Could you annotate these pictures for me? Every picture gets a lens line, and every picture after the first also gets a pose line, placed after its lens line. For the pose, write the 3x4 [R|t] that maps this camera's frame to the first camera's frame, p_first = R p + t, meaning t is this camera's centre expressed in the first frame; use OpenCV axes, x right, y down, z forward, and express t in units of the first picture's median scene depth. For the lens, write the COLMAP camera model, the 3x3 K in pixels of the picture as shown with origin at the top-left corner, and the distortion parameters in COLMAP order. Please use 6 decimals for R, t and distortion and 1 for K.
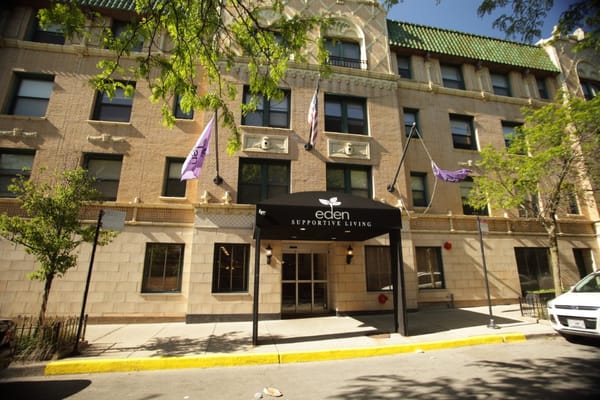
lens RADIAL K [[257.0, 0, 302.5], [0, 257.0, 213.7], [0, 0, 1]] dist [-0.022494, 0.001794]
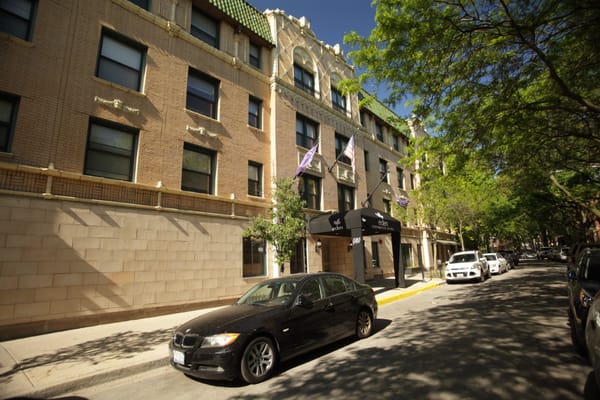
lens RADIAL K [[281.4, 0, 299.6], [0, 281.4, 200.2], [0, 0, 1]] dist [-0.029823, -0.001020]
pose [[0.797853, 0.109178, 0.592883, -1.101744], [-0.115922, 0.992896, -0.026842, -0.035706], [-0.591602, -0.047312, 0.804841, -0.167548]]
